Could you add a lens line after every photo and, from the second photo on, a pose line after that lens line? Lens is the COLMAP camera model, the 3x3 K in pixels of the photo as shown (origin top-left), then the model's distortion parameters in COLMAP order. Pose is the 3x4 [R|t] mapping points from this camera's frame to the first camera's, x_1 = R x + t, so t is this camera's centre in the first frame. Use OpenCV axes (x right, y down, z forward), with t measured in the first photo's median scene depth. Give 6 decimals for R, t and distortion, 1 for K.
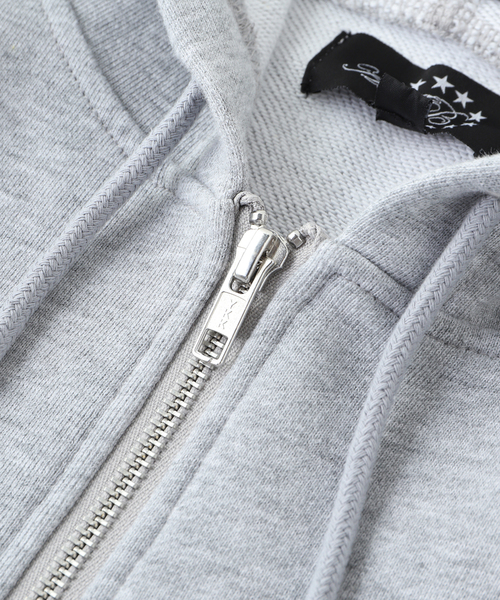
lens RADIAL K [[1337.1, 0, 250.0], [0, 1337.1, 300.0], [0, 0, 1]] dist [-0.170699, 0.145074]
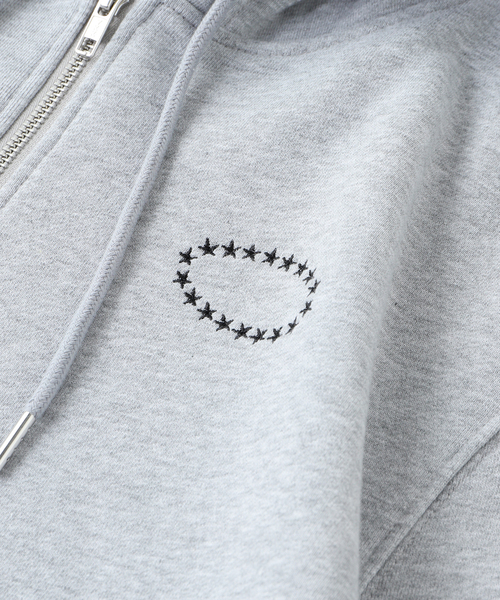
lens RADIAL K [[1337.1, 0, 250.0], [0, 1337.1, 300.0], [0, 0, 1]] dist [-0.170699, 0.145074]
pose [[0.994909, -0.003058, 0.100727, 0.006623], [0.001089, 0.999807, 0.019598, 0.325278], [-0.100768, -0.019388, 0.994721, -0.696698]]
